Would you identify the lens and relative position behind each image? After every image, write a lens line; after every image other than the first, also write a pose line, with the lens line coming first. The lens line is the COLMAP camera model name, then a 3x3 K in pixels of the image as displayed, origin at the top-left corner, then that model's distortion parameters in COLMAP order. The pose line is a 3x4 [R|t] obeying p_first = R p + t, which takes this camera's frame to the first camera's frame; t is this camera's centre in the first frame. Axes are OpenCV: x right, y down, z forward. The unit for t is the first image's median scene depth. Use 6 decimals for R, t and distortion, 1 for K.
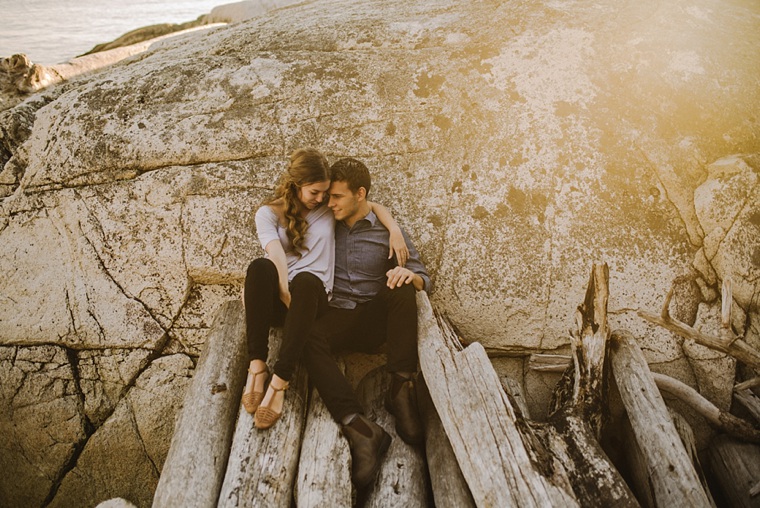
lens RADIAL K [[743.0, 0, 371.7], [0, 743.0, 256.9], [0, 0, 1]] dist [-0.068639, 0.000000]
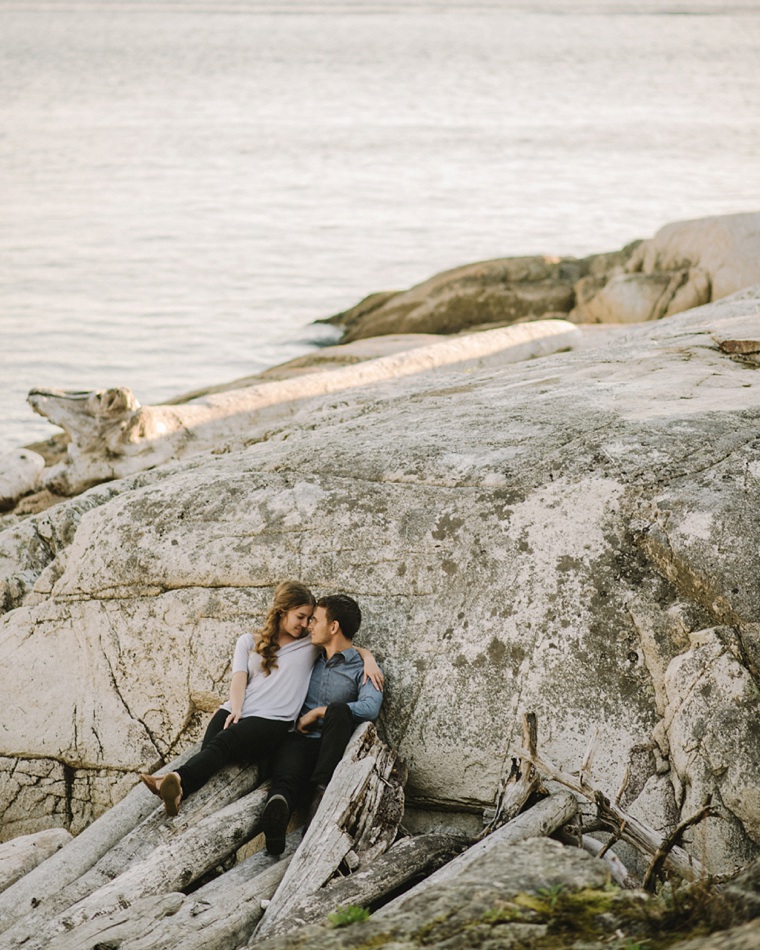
lens RADIAL K [[2723.6, 0, 379.3], [0, 2723.6, 476.4], [0, 0, 1]] dist [0.120398, 0.000000]
pose [[0.927303, 0.075364, -0.366647, 1.274017], [-0.145222, 0.975232, -0.166830, 0.301485], [0.344993, 0.207948, 0.915280, -2.252592]]
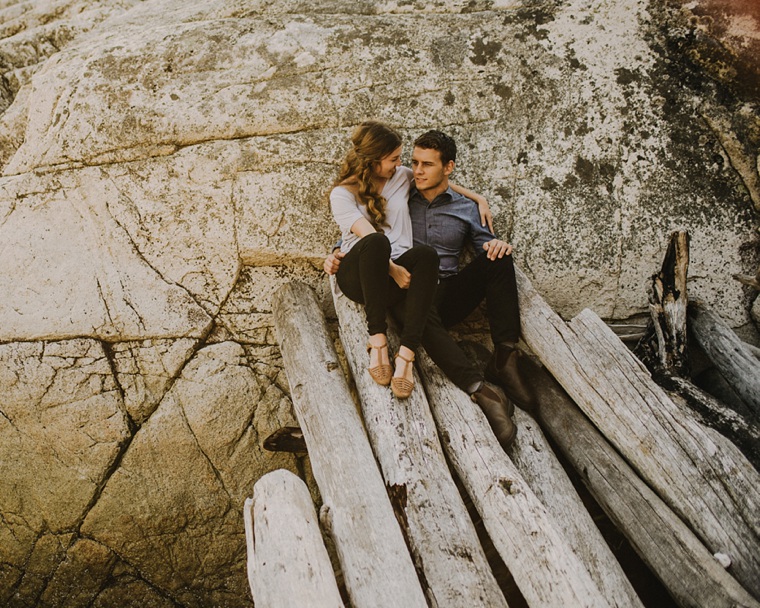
lens RADIAL K [[949.5, 0, 265.2], [0, 949.5, 288.6], [0, 0, 1]] dist [-0.055963, 0.000000]
pose [[0.995828, -0.031820, 0.085518, -0.321199], [0.028166, 0.998652, 0.043600, 0.013284], [-0.086790, -0.041010, 0.995382, -0.207007]]
